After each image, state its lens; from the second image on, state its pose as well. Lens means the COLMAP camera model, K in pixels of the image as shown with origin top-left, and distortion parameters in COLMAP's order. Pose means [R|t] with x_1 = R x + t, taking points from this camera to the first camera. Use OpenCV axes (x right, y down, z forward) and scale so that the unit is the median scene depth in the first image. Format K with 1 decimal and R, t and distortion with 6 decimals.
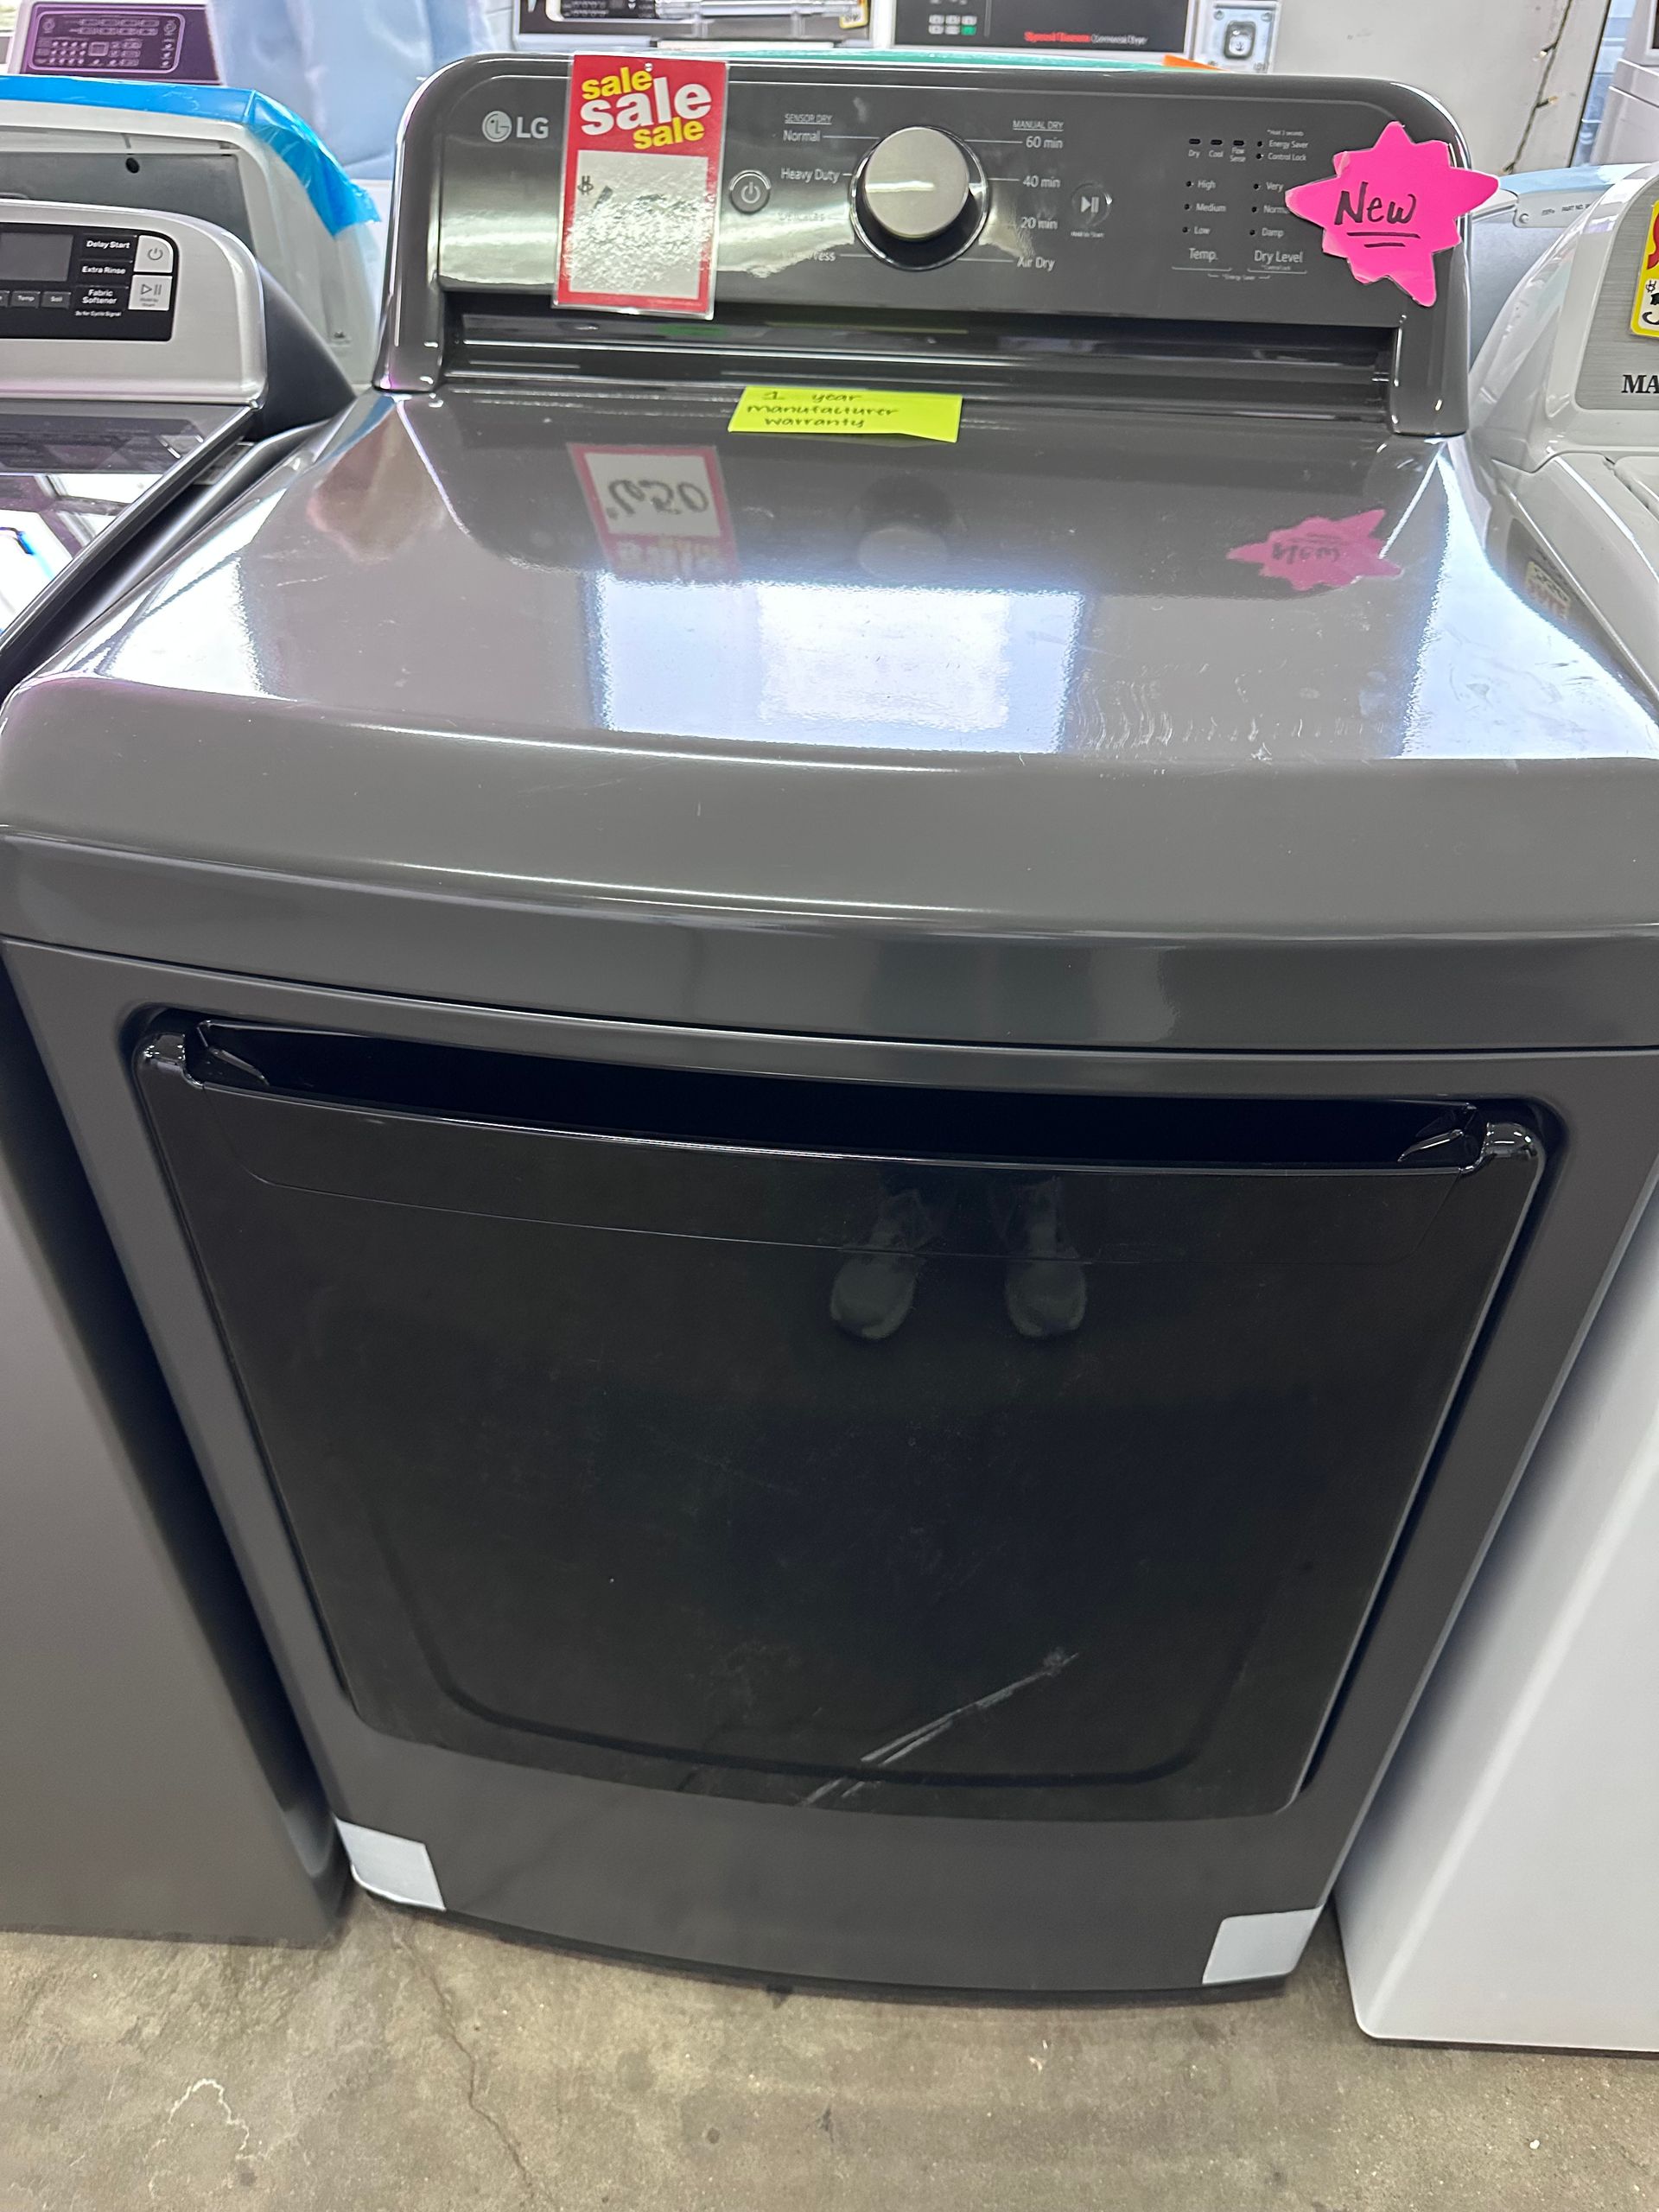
lens RADIAL K [[1608.4, 0, 829.4], [0, 1608.4, 1064.7], [0, 0, 1]] dist [0.102105, -0.066591]
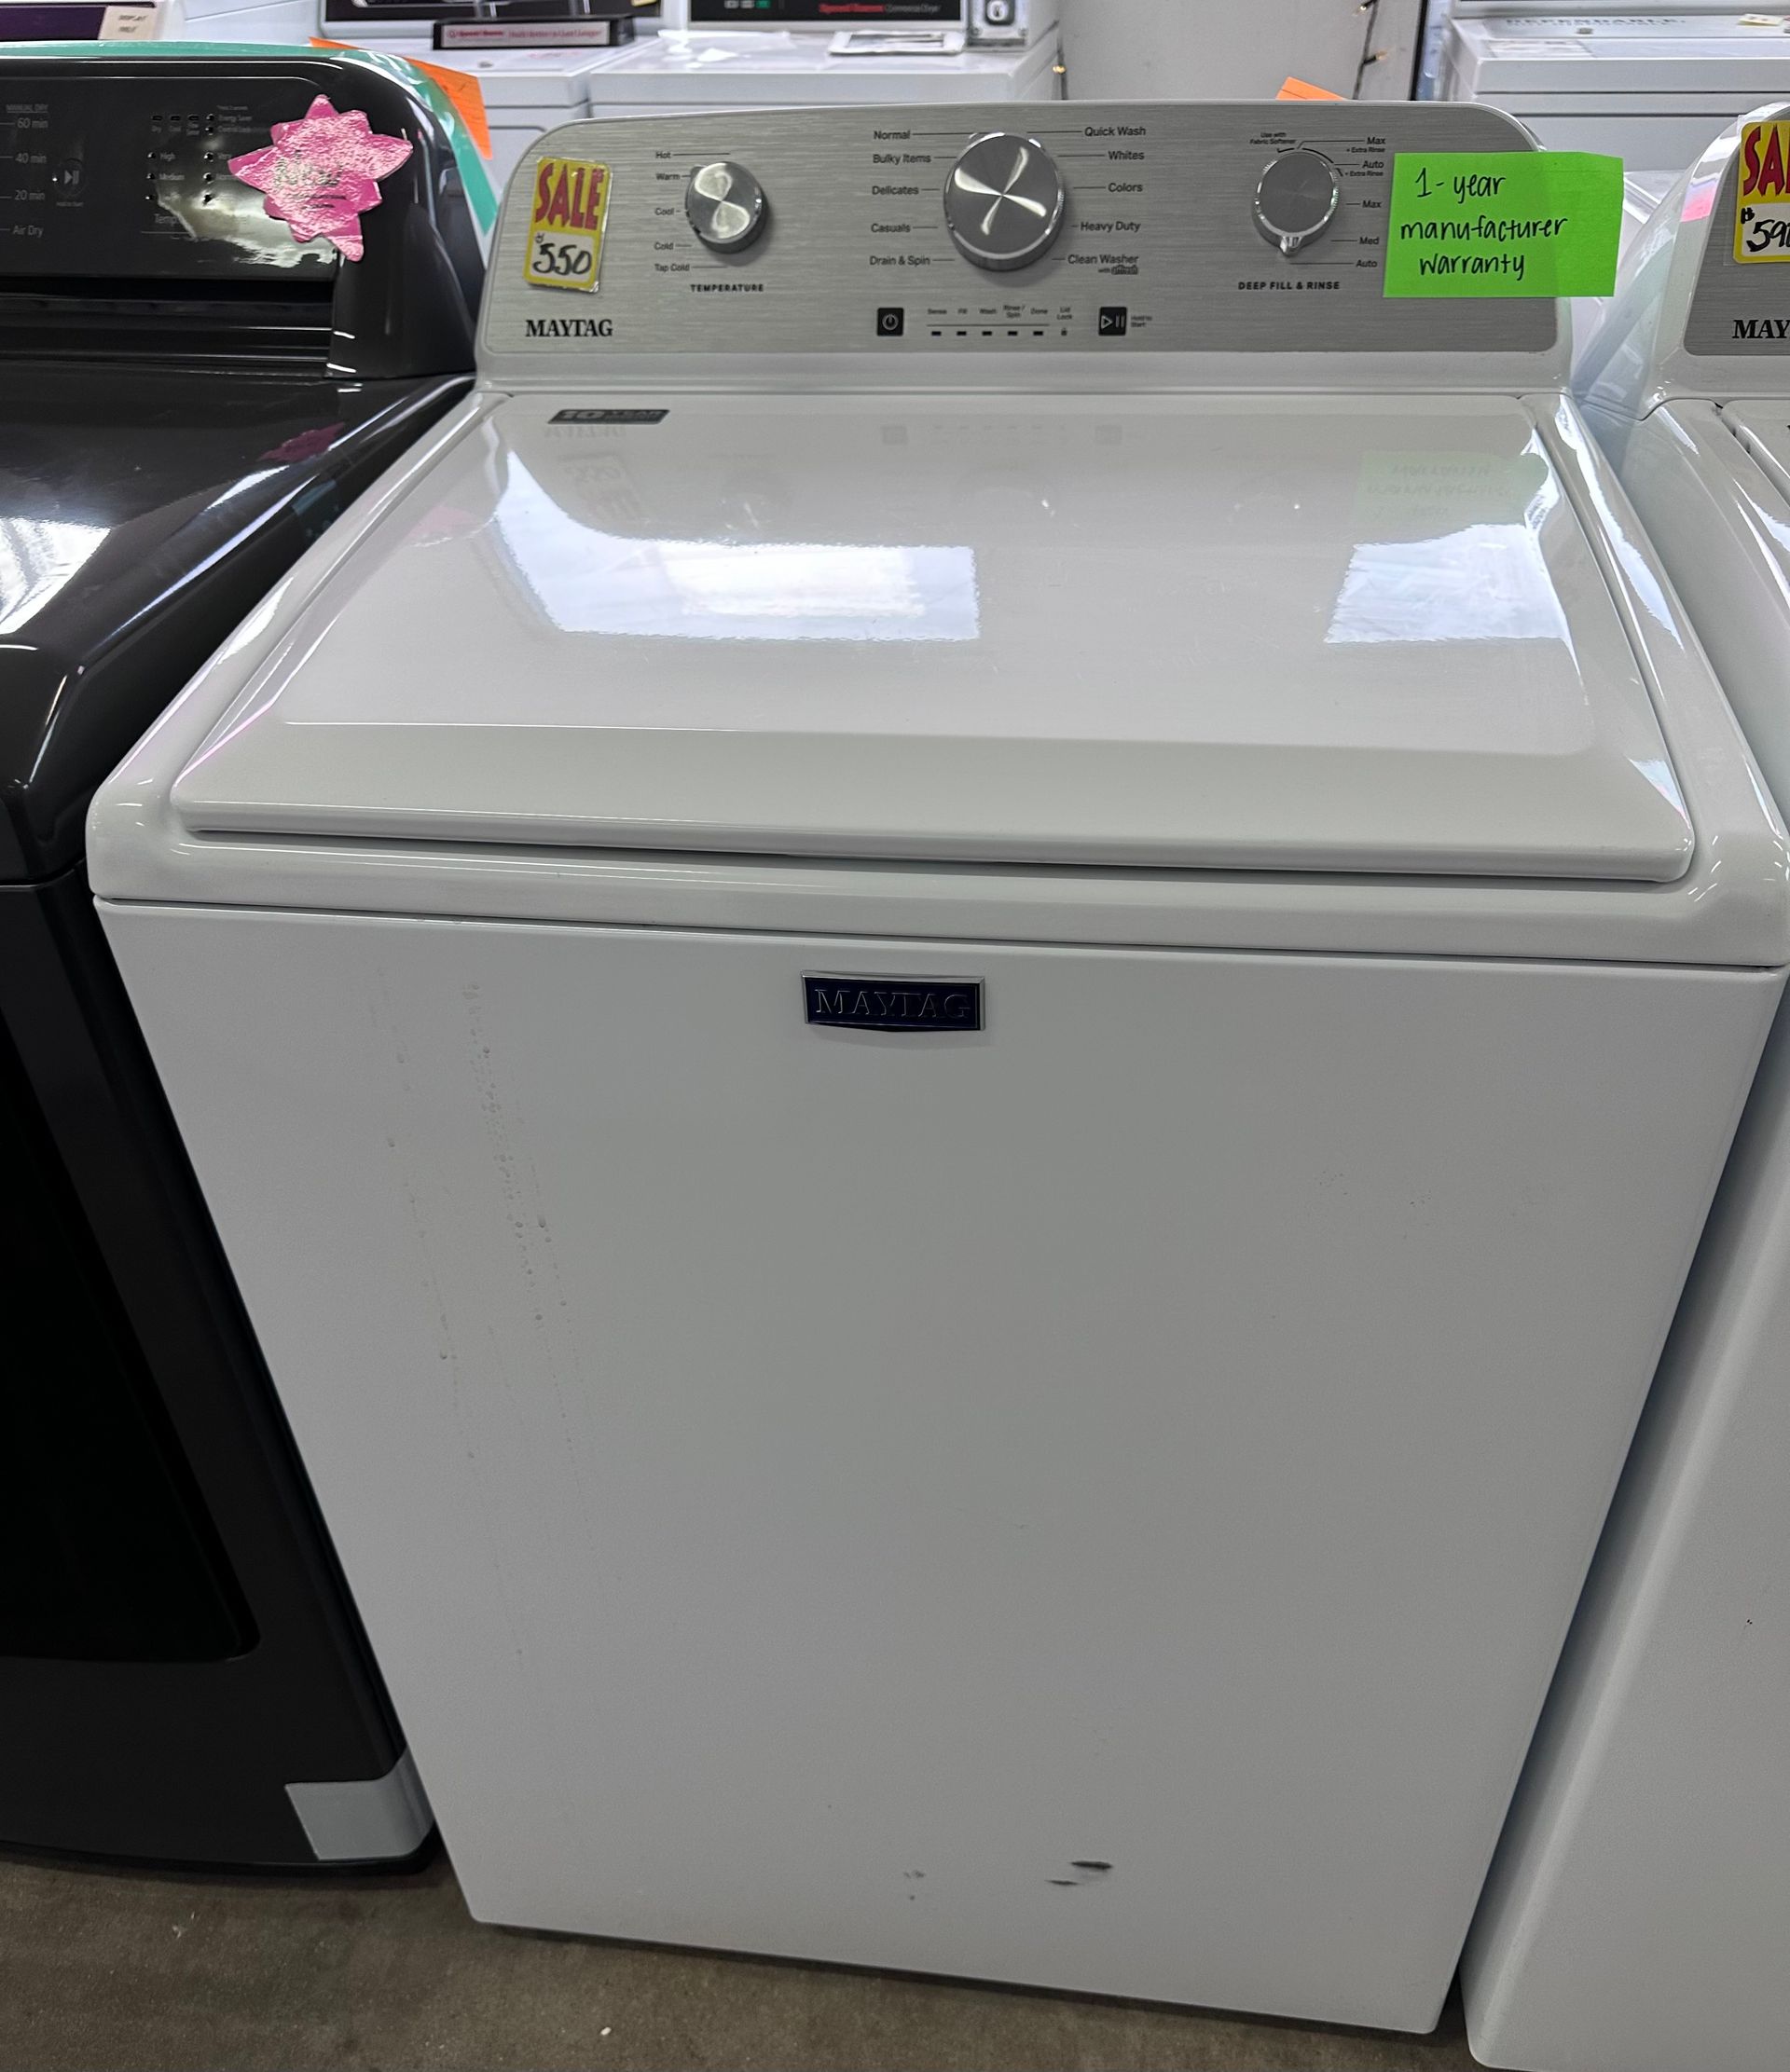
lens RADIAL K [[1726.0, 0, 895.0], [0, 1726.0, 1036.0], [0, 0, 1]] dist [-0.048323, 0.066256]
pose [[0.993616, 0.011183, -0.112262, 0.705458], [-0.012779, 0.999827, -0.013507, 0.042606], [0.112091, 0.014855, 0.993587, -0.041092]]
